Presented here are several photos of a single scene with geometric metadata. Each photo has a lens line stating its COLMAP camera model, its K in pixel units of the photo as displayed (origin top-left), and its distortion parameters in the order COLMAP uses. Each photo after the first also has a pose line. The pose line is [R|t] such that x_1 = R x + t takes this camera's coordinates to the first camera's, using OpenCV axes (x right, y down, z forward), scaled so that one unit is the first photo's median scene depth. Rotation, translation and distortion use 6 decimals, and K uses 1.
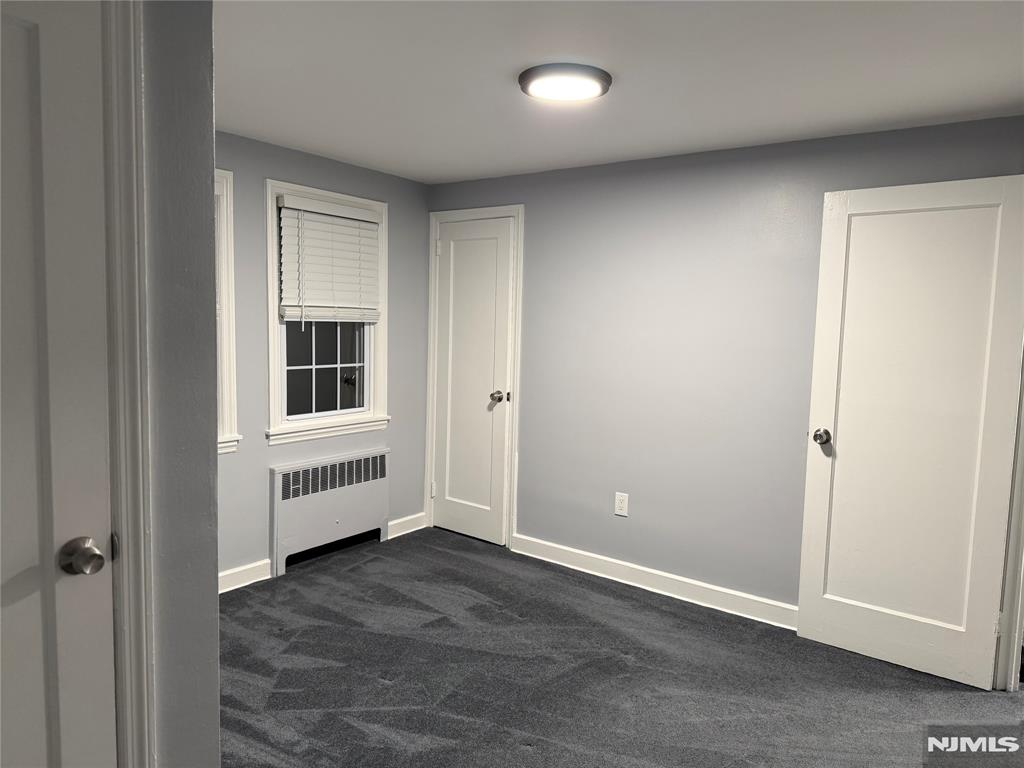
lens RADIAL K [[698.6, 0, 512.0], [0, 698.6, 384.0], [0, 0, 1]] dist [0.003173, -0.028694]
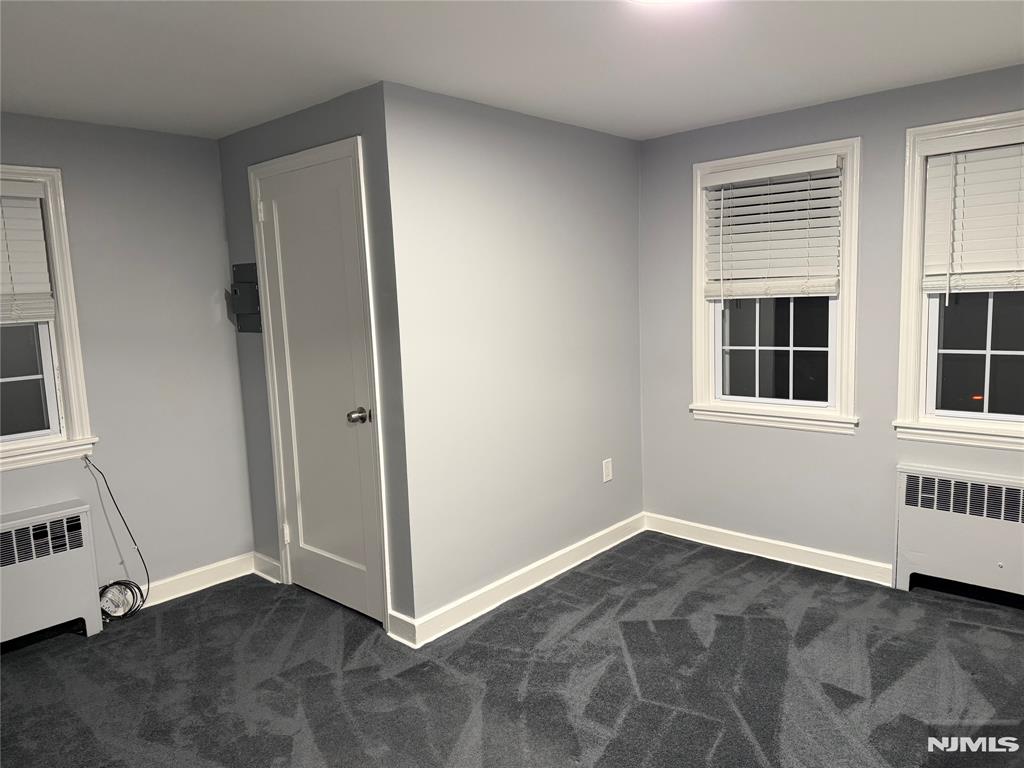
lens RADIAL K [[719.8, 0, 512.0], [0, 719.8, 384.0], [0, 0, 1]] dist [0.005277, 0.003066]
pose [[-0.094305, 0.109186, -0.989538, 0.673183], [-0.051999, 0.992070, 0.114422, -0.066060], [0.994184, 0.062245, -0.087880, 0.689562]]
